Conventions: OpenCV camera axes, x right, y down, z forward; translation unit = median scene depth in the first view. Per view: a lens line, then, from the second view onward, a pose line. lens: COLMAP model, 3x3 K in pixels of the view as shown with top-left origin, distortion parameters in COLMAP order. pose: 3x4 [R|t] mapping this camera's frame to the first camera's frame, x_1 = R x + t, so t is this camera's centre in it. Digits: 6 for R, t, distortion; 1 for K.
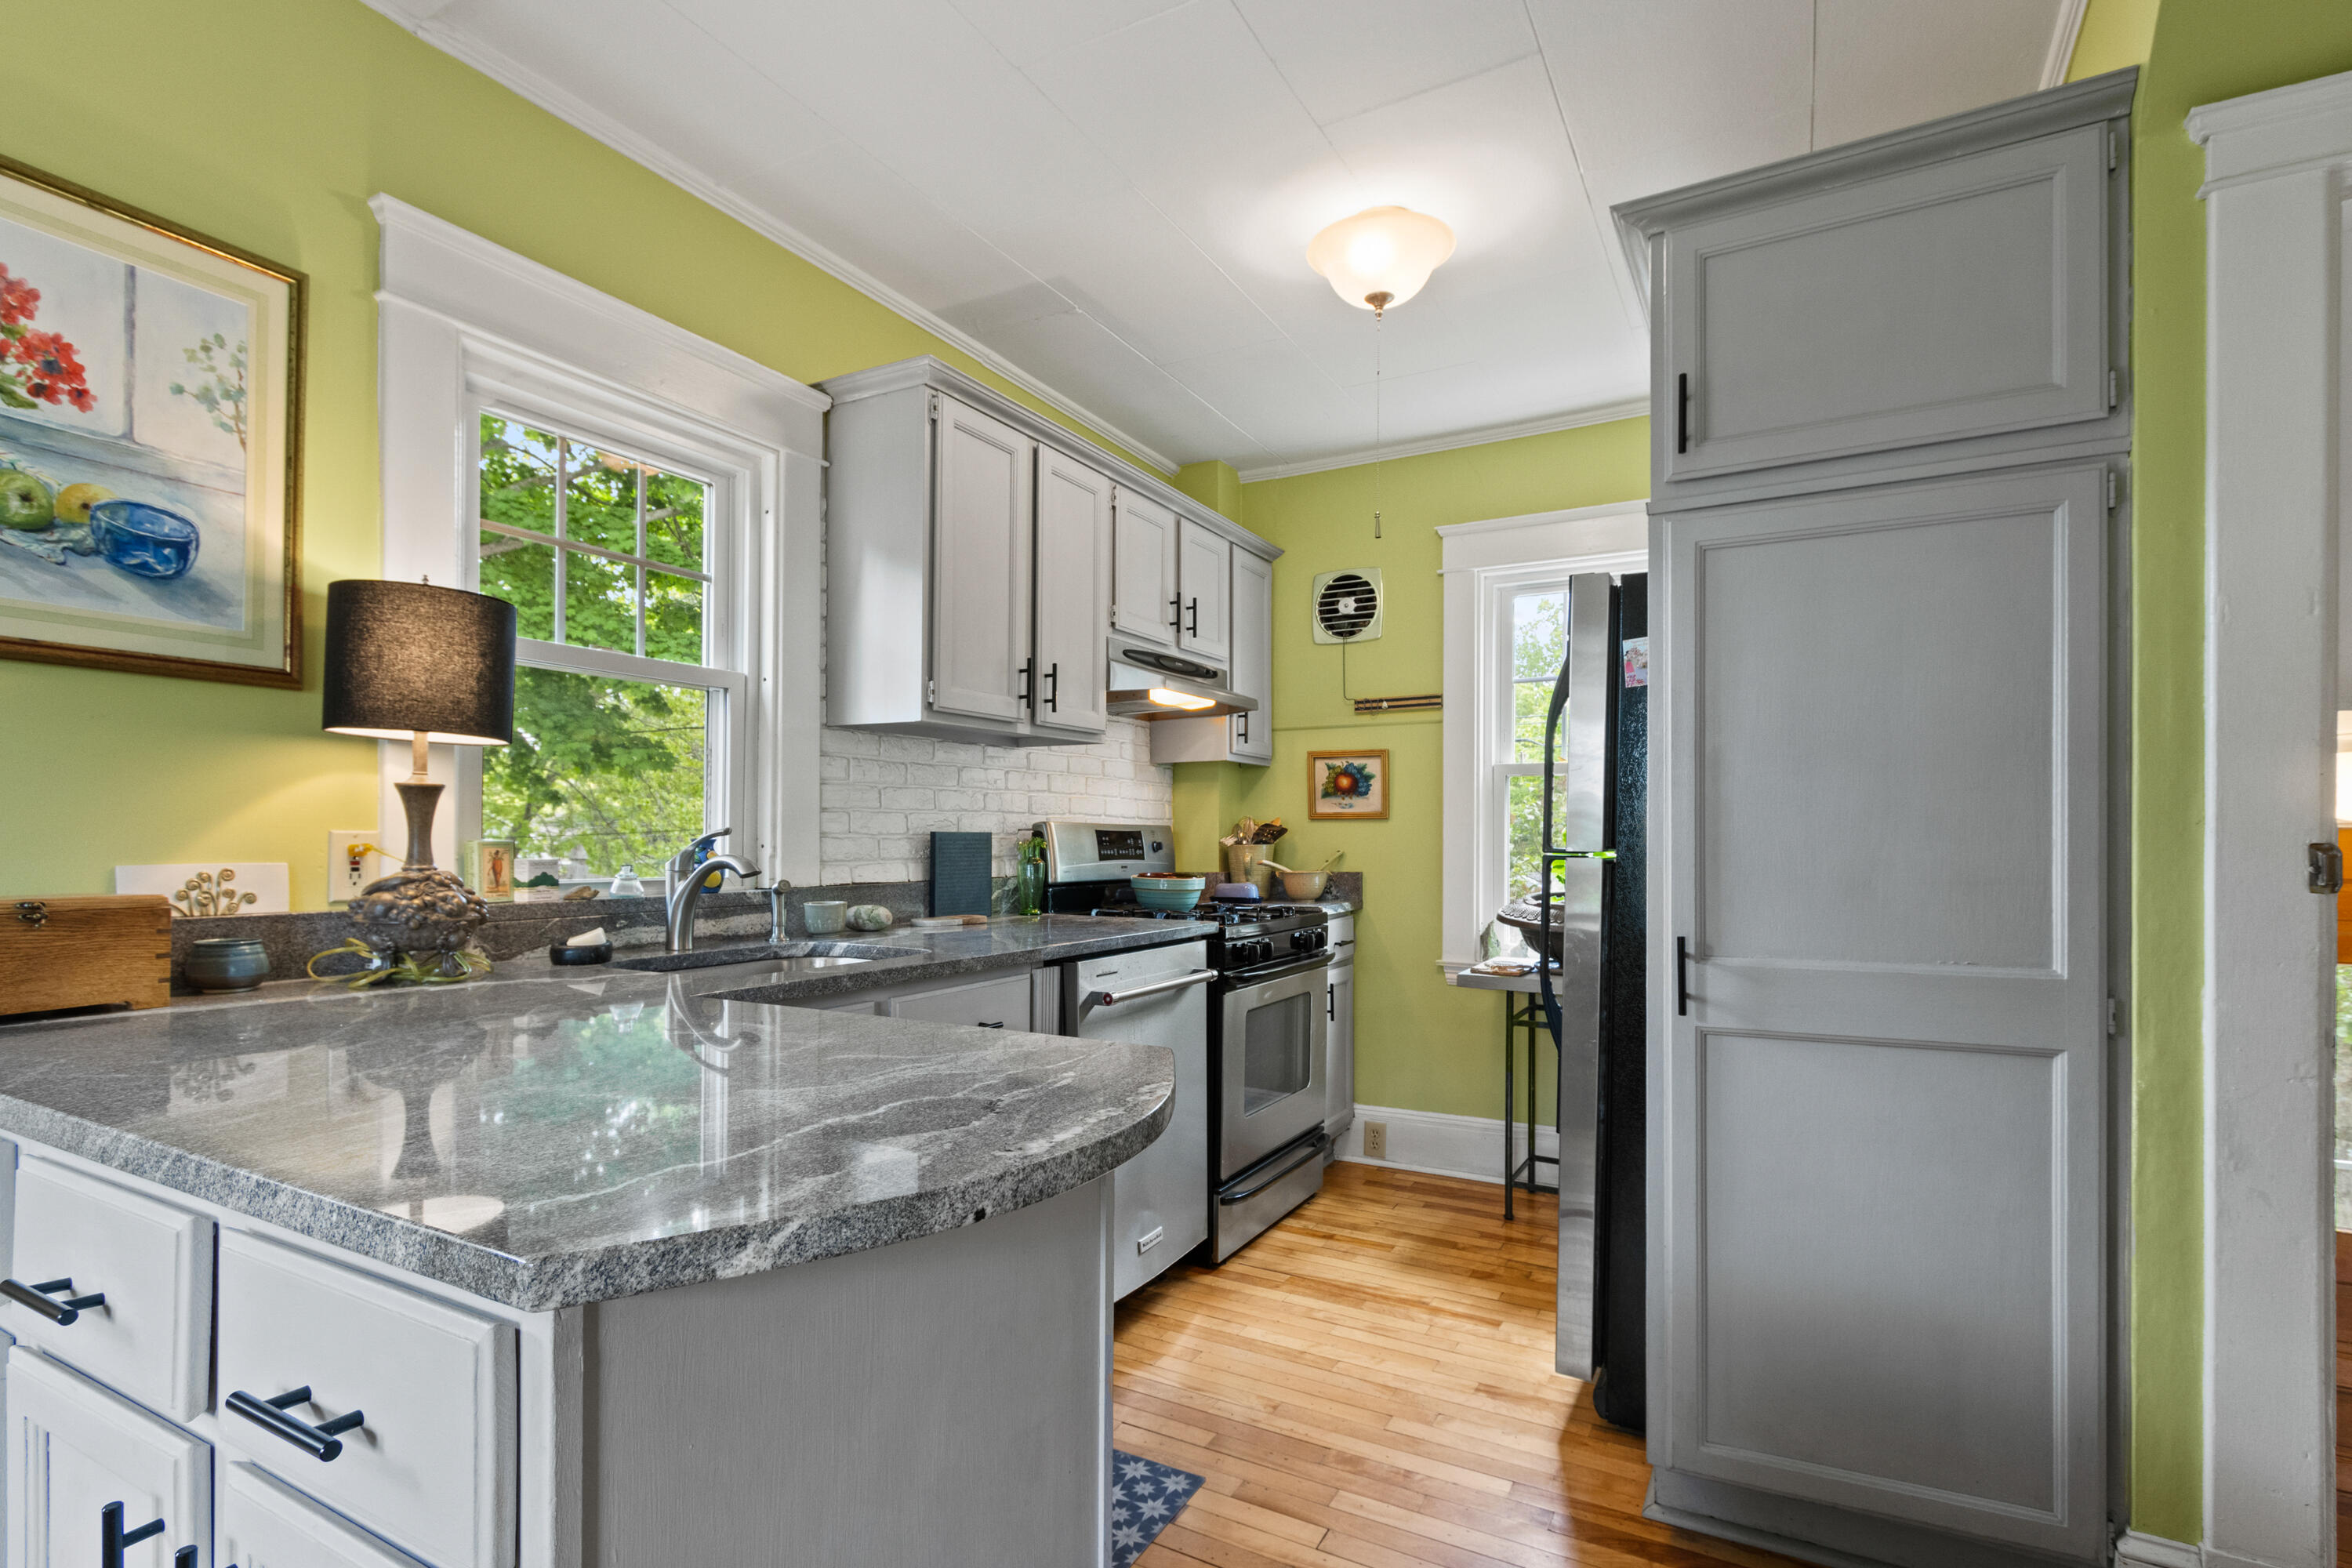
lens RADIAL K [[1132.8, 0, 1165.8], [0, 1132.8, 840.3], [0, 0, 1]] dist [0.000612, -0.000453]
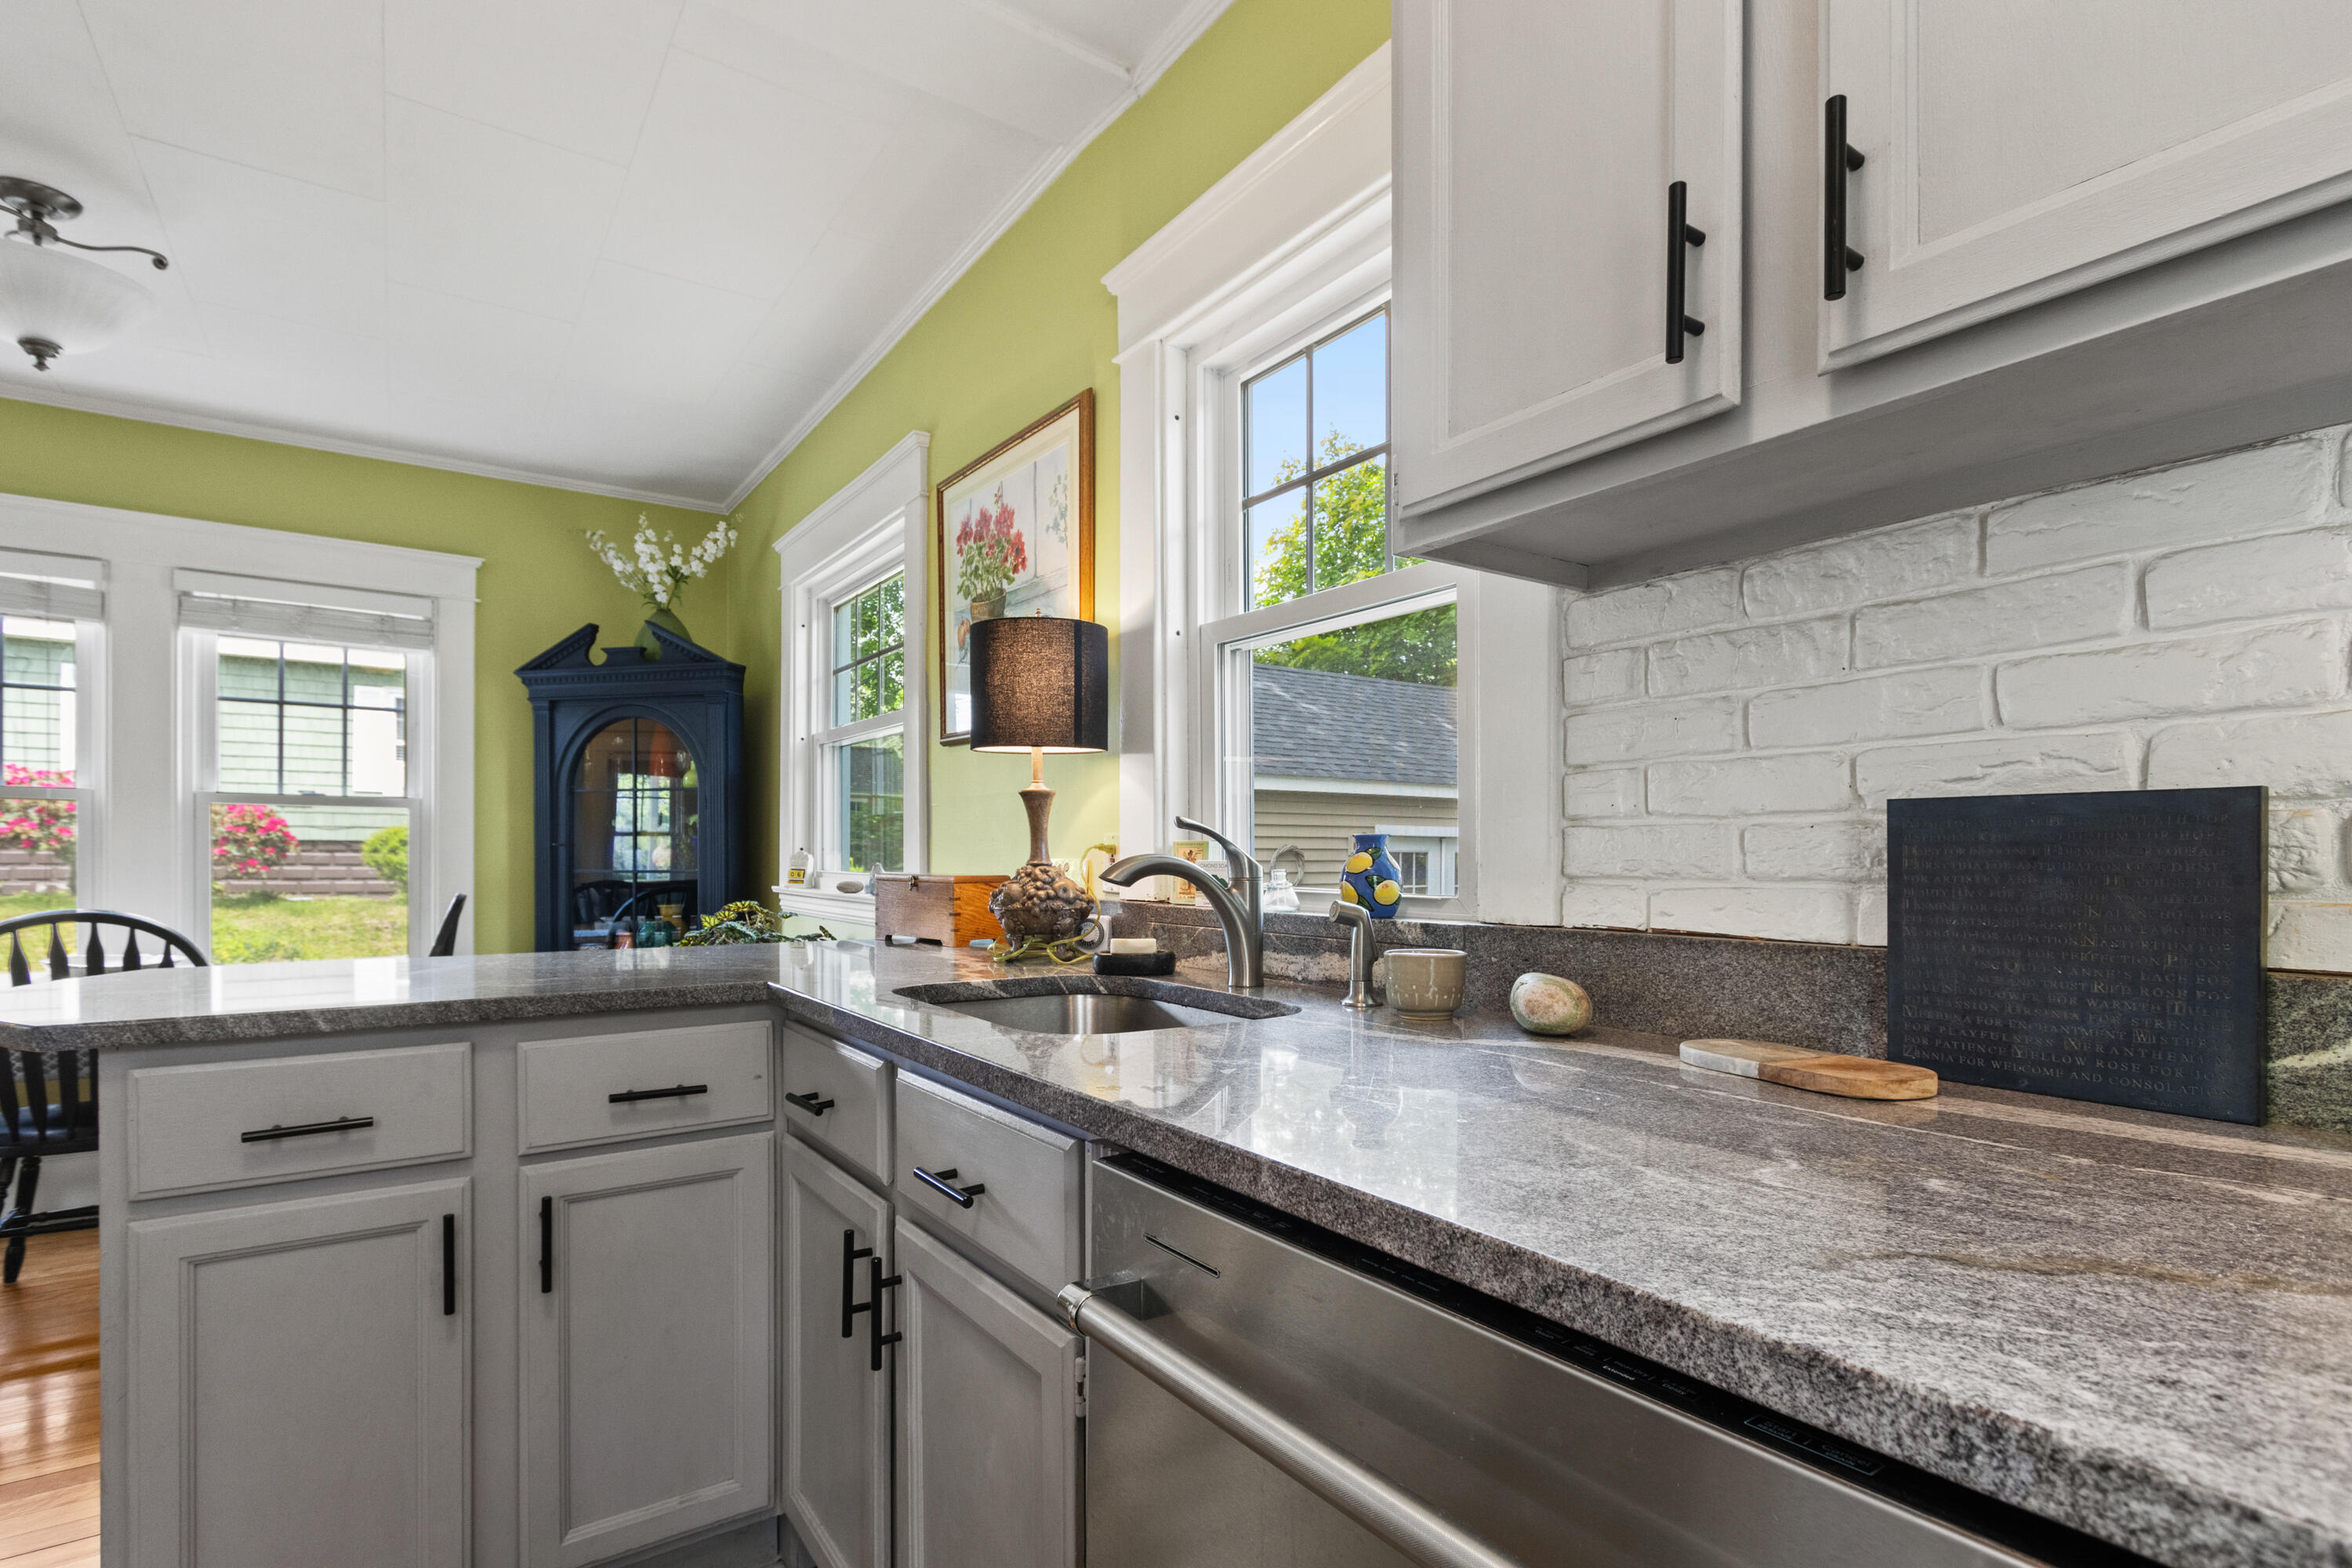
lens RADIAL K [[1123.9, 0, 1159.0], [0, 1123.9, 865.7], [0, 0, 1]] dist [0.002565, 0.000824]
pose [[-0.448634, 0.000618, -0.893716, 0.186621], [-0.008400, 0.999953, 0.004908, 0.011917], [0.893676, 0.009709, -0.448607, 0.967913]]
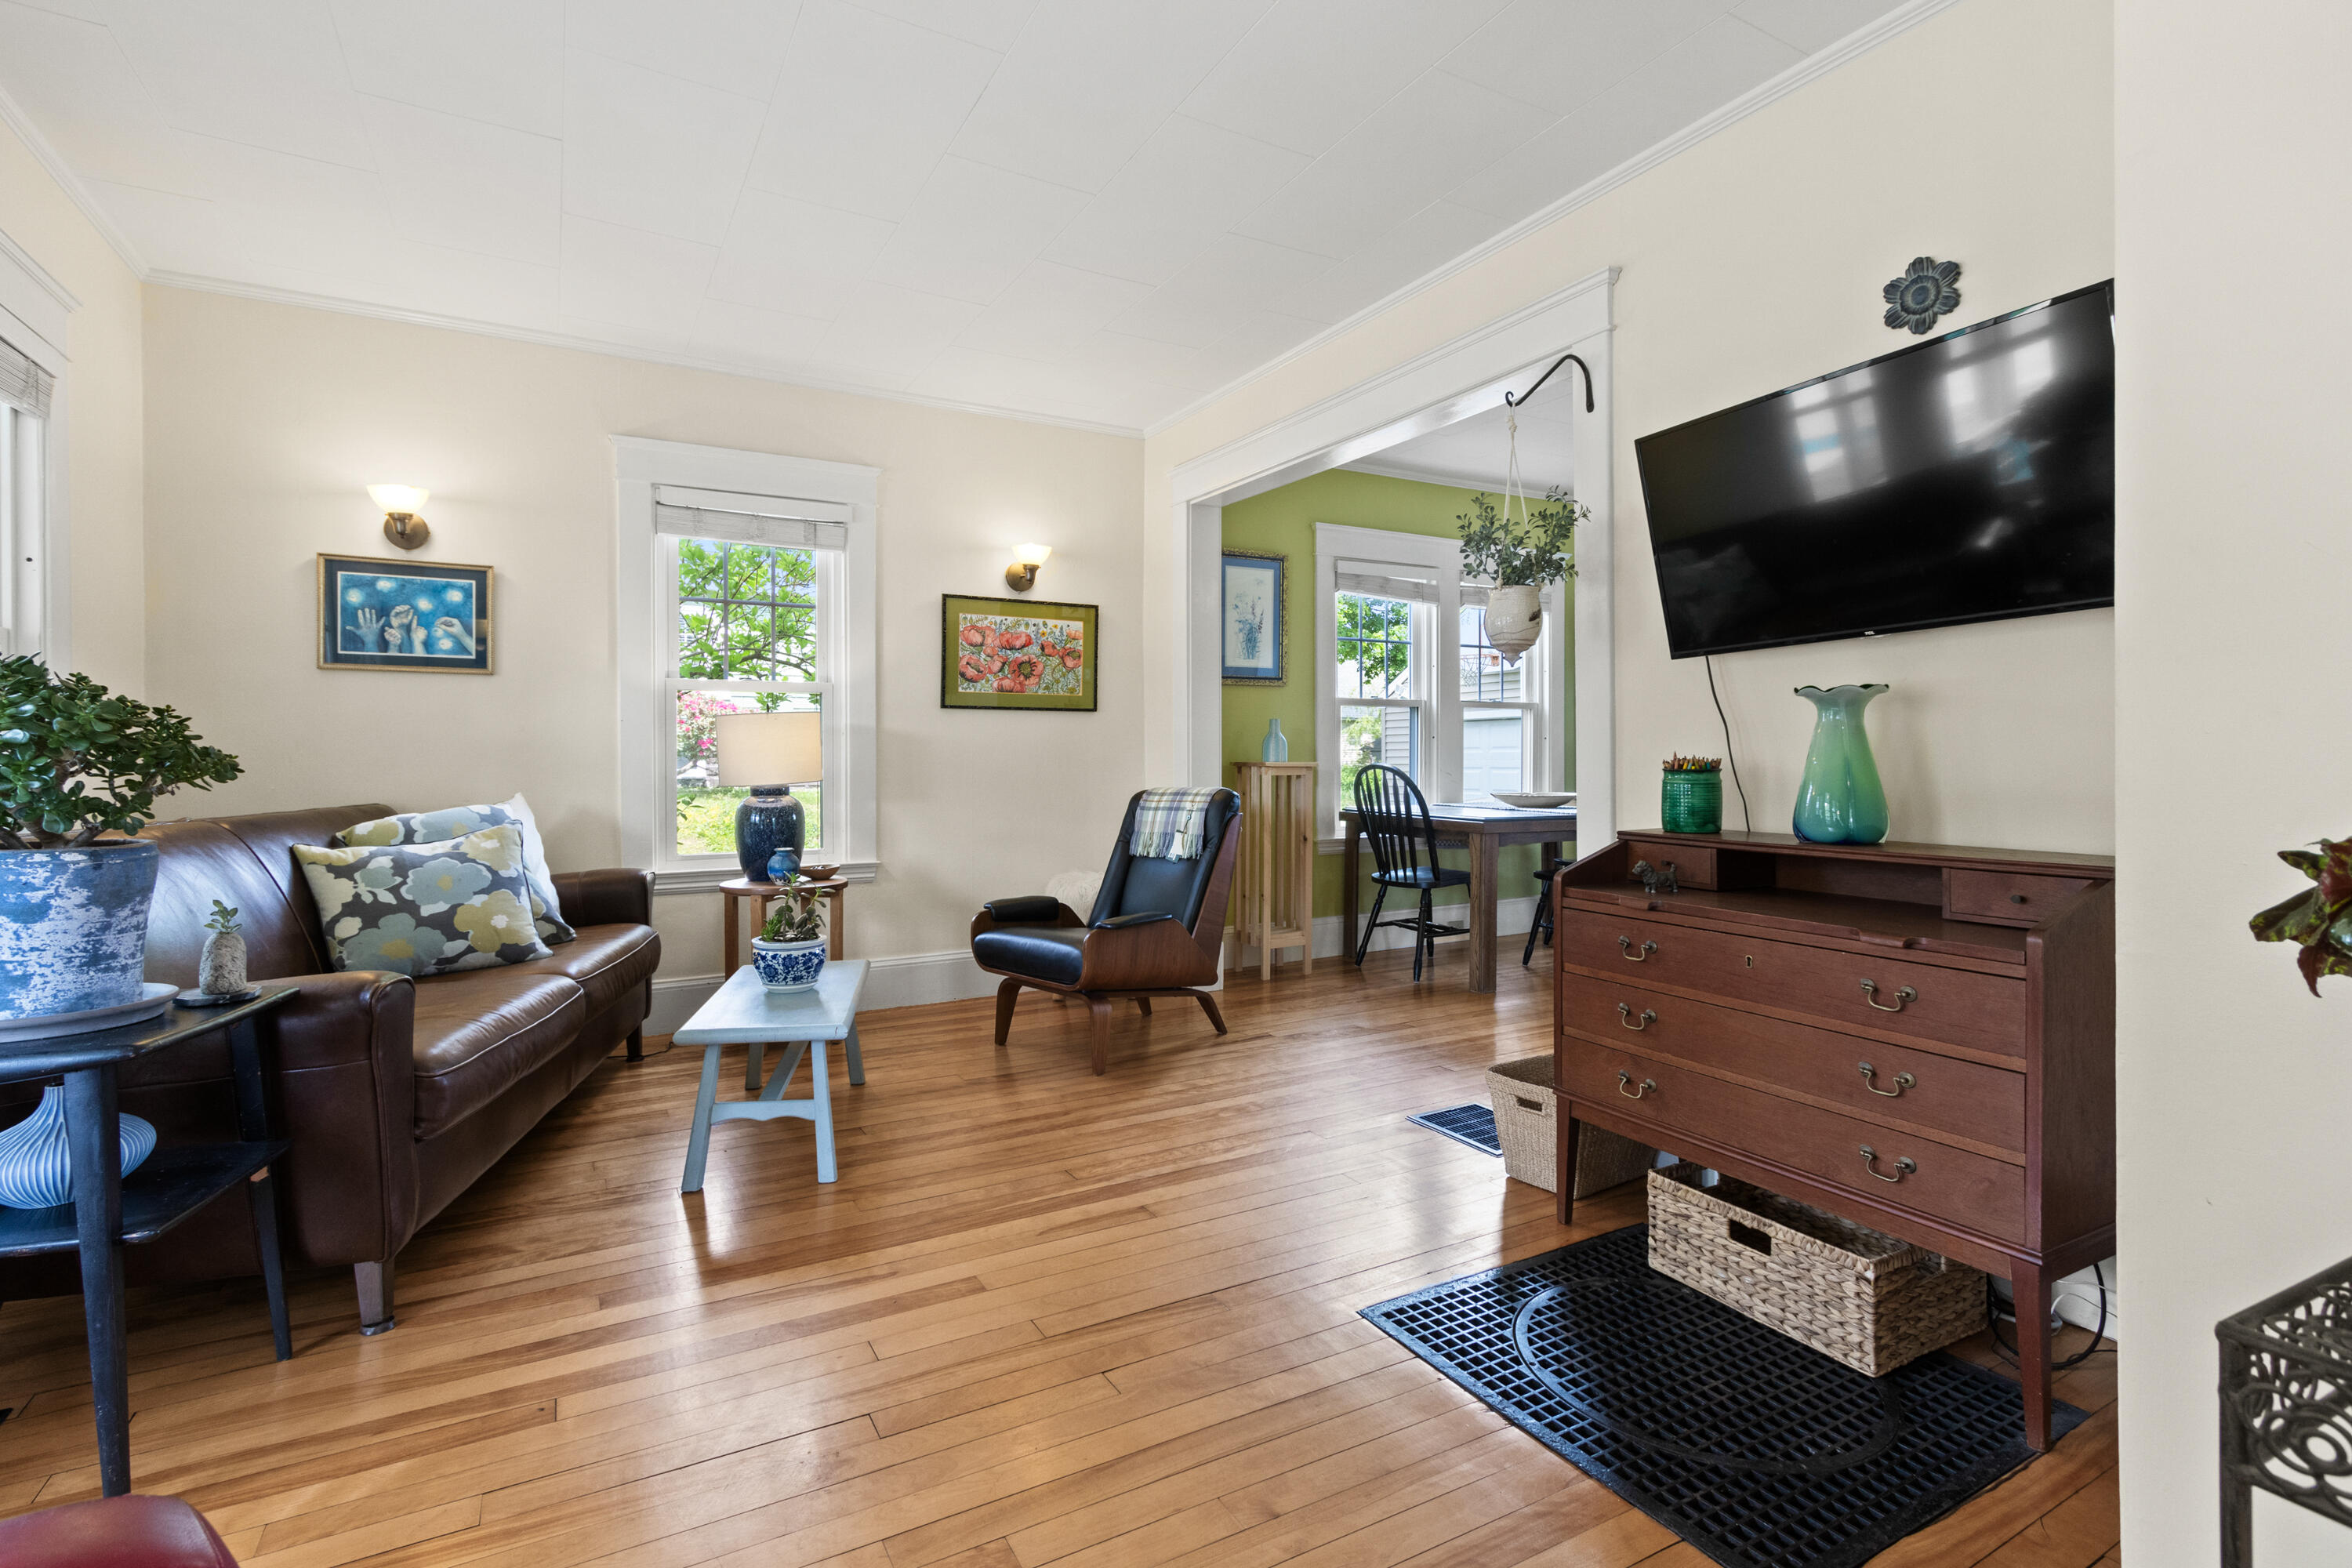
lens RADIAL K [[1100.0, 0, 1156.3], [0, 1100.0, 776.3], [0, 0, 1]] dist [0.008110, -0.000273]
pose [[-0.529195, 0.017607, -0.848317, 1.614329], [0.001720, 0.999805, 0.019678, 0.045383], [0.848498, 0.008954, -0.529122, 0.062503]]
